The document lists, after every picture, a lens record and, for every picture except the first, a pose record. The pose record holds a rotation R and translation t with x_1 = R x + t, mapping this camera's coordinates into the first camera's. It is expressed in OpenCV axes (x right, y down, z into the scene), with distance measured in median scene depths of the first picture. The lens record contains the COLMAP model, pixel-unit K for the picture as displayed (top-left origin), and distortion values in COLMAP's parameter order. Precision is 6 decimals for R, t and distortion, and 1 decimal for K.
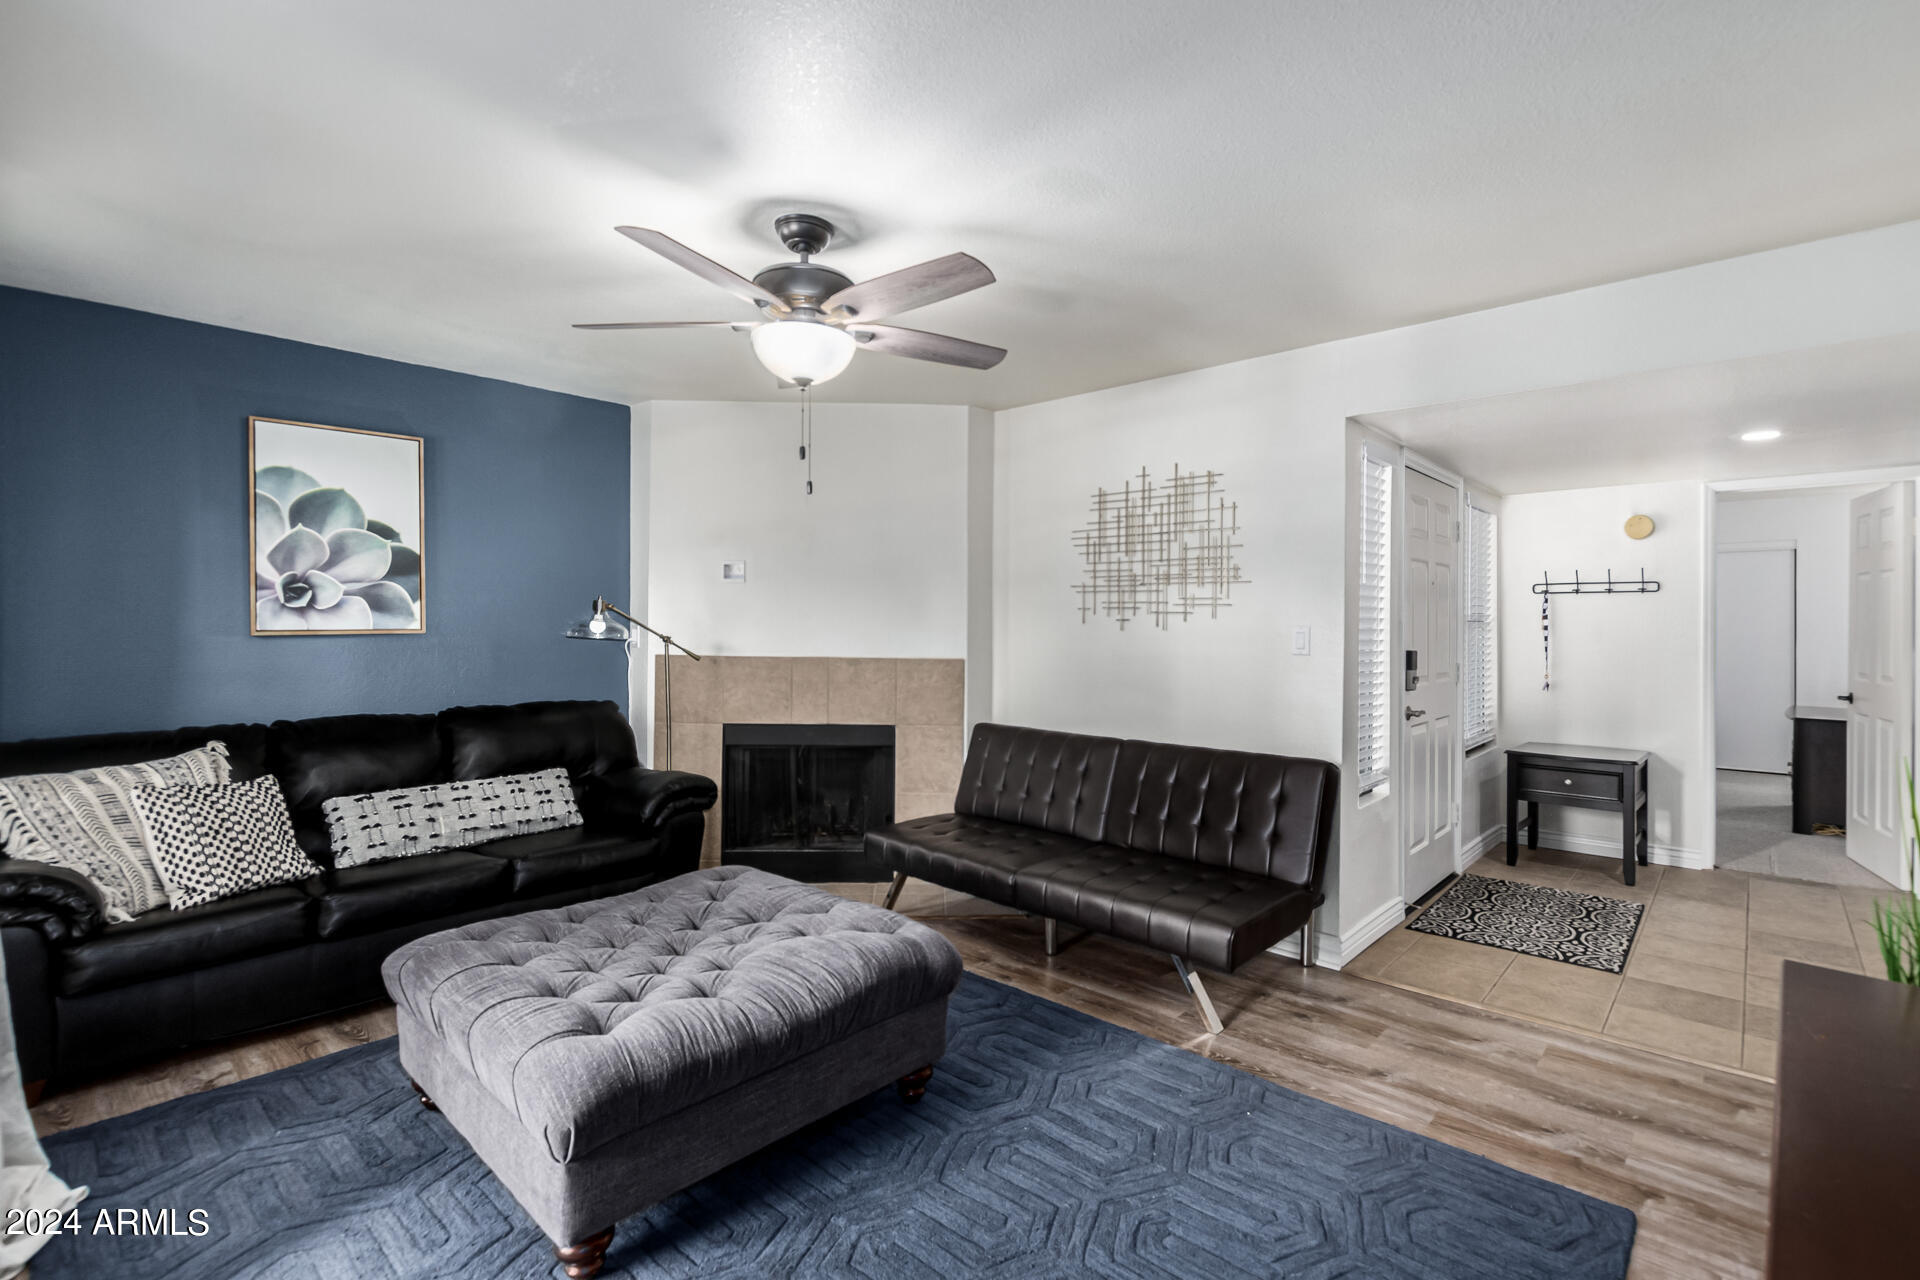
lens RADIAL K [[878.4, 0, 989.9], [0, 878.4, 630.2], [0, 0, 1]] dist [-0.001225, -0.000275]
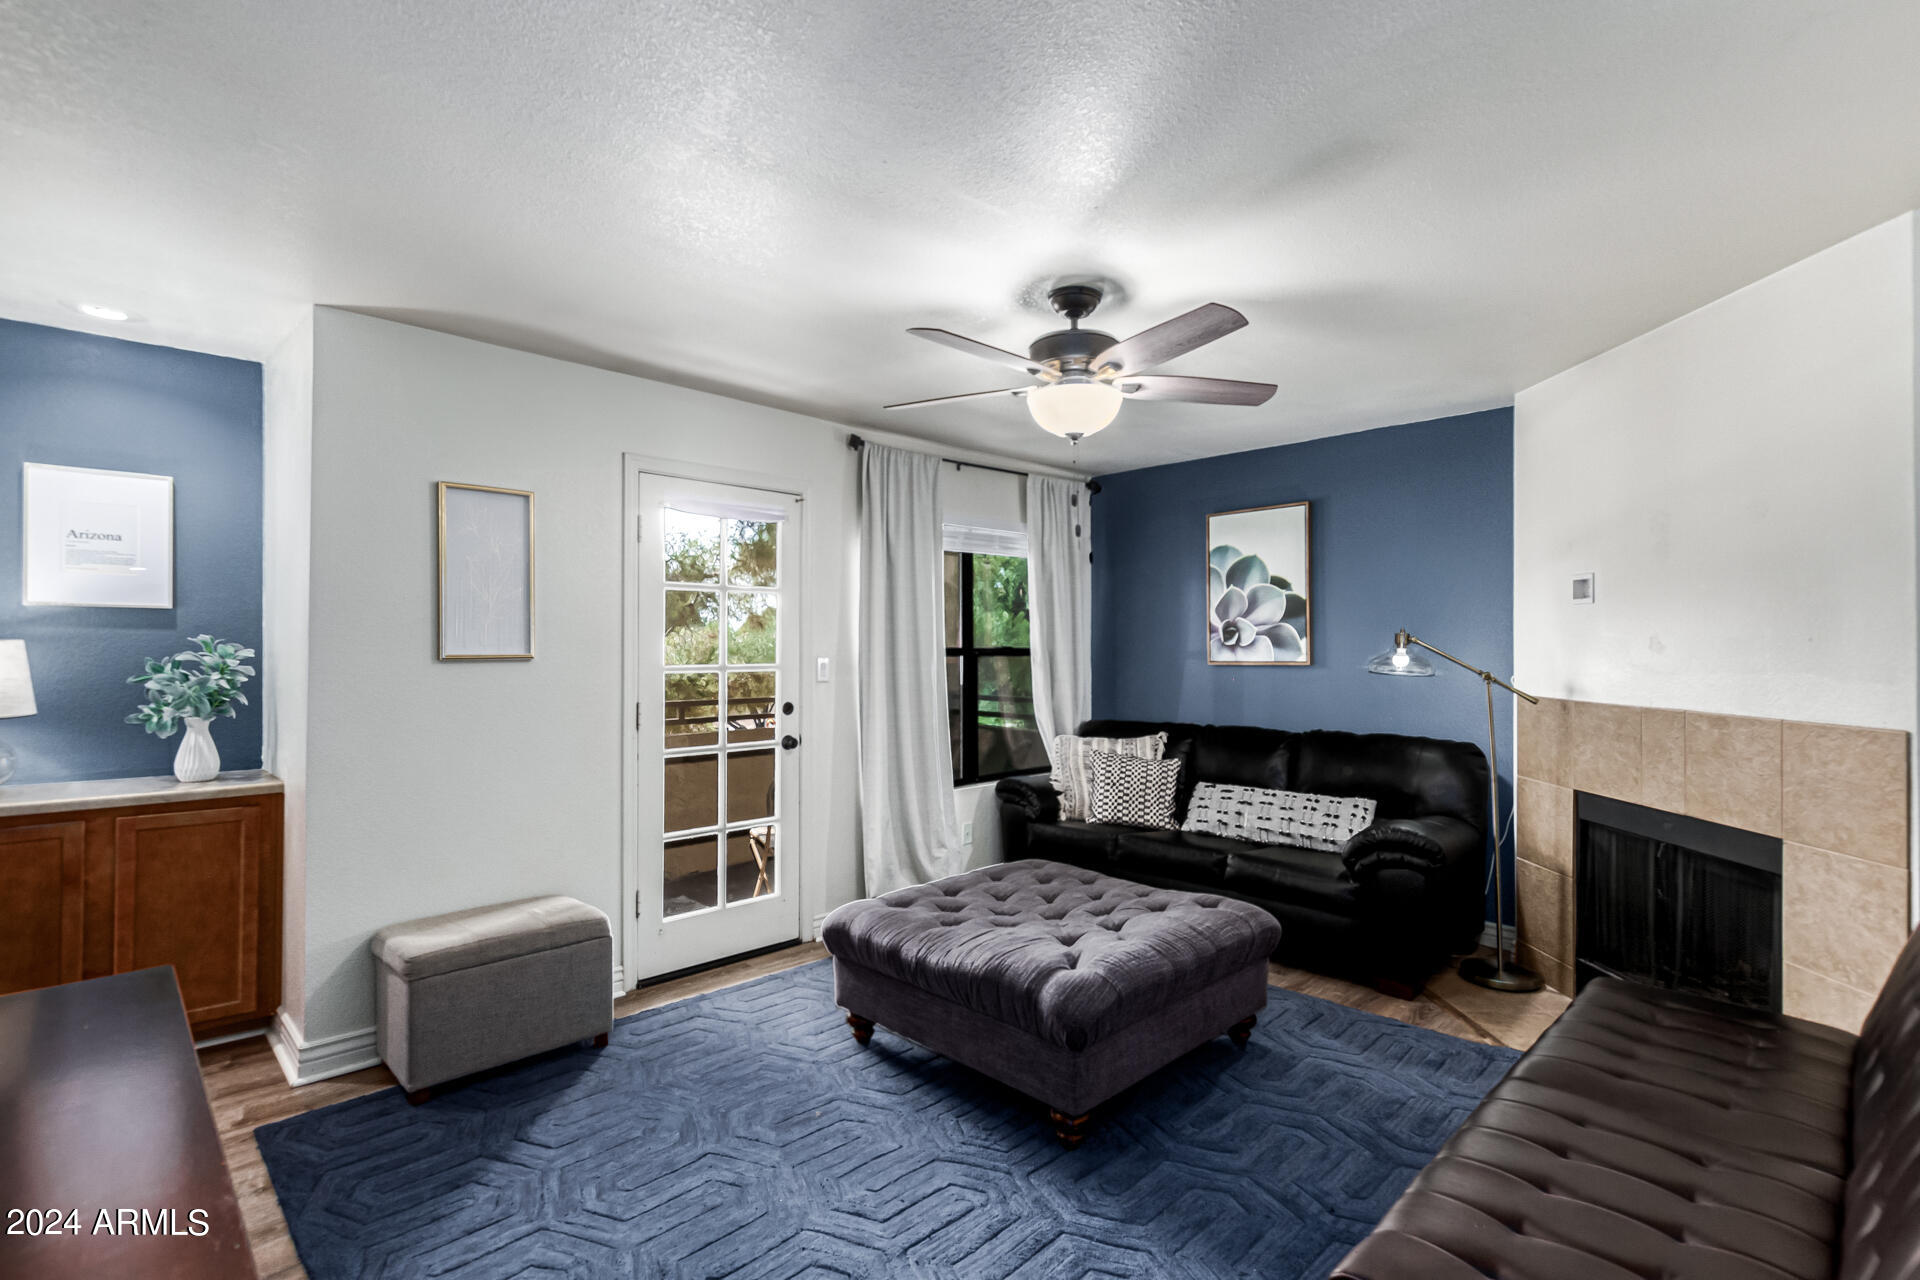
lens RADIAL K [[898.0, 0, 963.6], [0, 898.0, 655.9], [0, 0, 1]] dist [0.001163, 0.000397]
pose [[-0.063990, 0.000195, -0.997951, 0.638895], [-0.009514, 0.999954, 0.000805, -0.005959], [0.997905, 0.009546, -0.063985, 0.655846]]
